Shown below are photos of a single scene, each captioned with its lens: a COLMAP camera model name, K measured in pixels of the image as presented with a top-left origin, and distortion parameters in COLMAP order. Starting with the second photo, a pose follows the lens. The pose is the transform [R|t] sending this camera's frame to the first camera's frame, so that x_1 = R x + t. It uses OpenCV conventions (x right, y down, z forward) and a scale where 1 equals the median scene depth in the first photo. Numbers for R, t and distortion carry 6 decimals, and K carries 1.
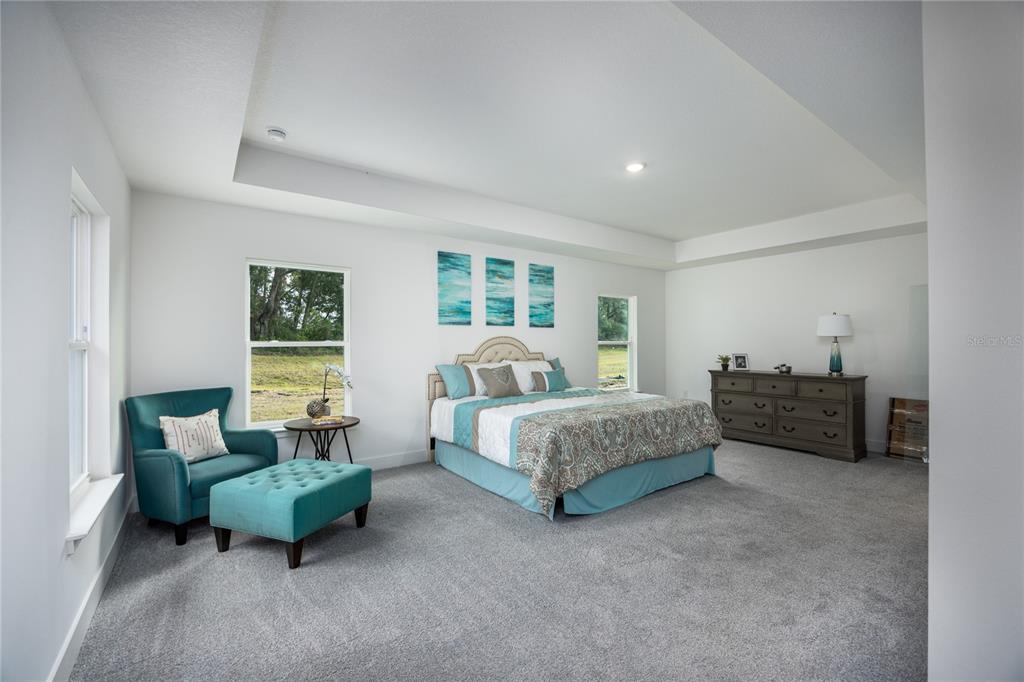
lens RADIAL K [[432.2, 0, 516.1], [0, 432.2, 347.4], [0, 0, 1]] dist [-0.000967, 0.000193]
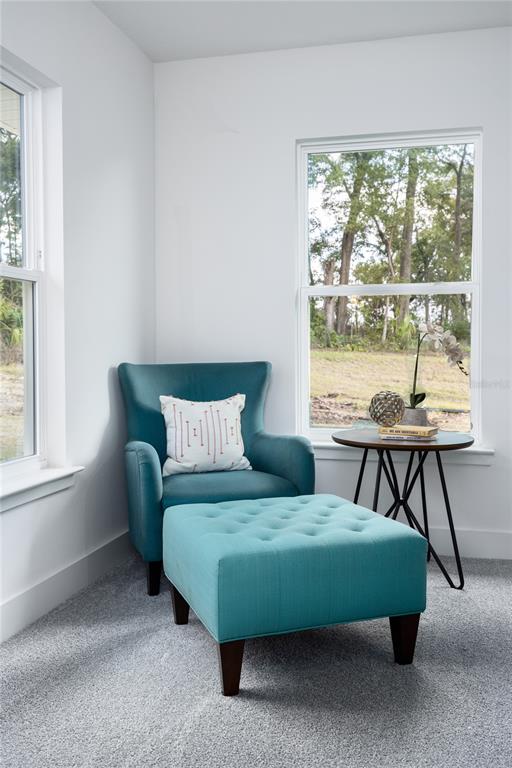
lens RADIAL K [[743.9, 0, 254.1], [0, 743.9, 379.8], [0, 0, 1]] dist [0.071440, 0.000000]
pose [[0.633879, 0.032311, -0.772757, 0.086345], [-0.001962, 0.999191, 0.040170, 0.054747], [0.773430, -0.023946, 0.633429, 0.238028]]
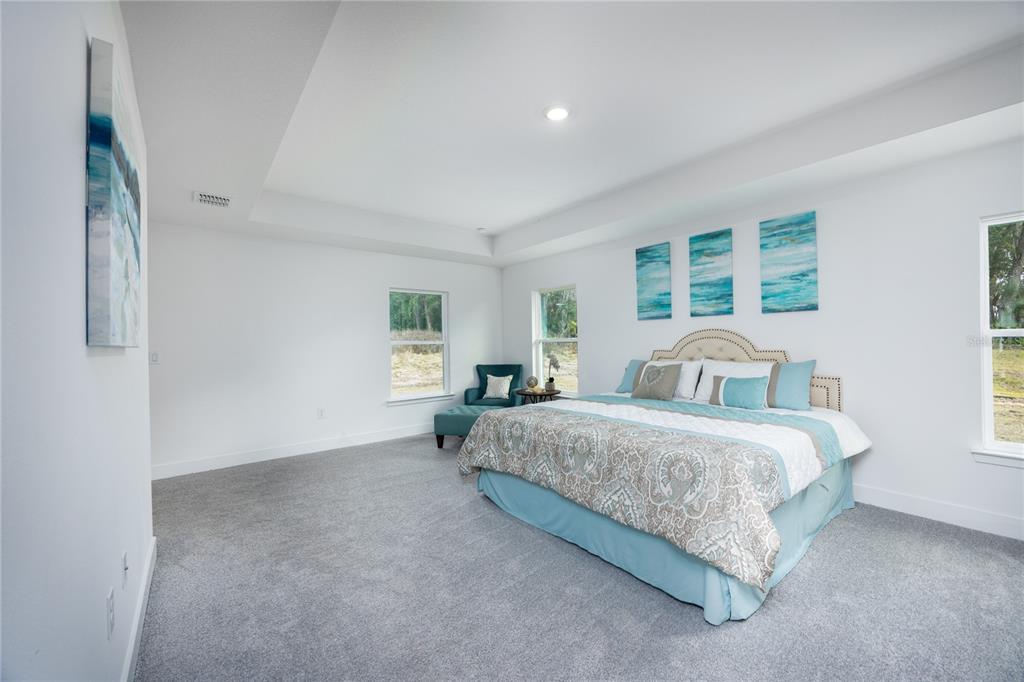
lens RADIAL K [[396.1, 0, 513.8], [0, 396.1, 337.5], [0, 0, 1]] dist [0.003324, 0.000143]
pose [[0.048408, -0.006719, -0.998805, 0.713663], [0.007035, 0.999955, -0.006386, -0.008083], [0.998803, -0.006718, 0.048453, 0.629889]]
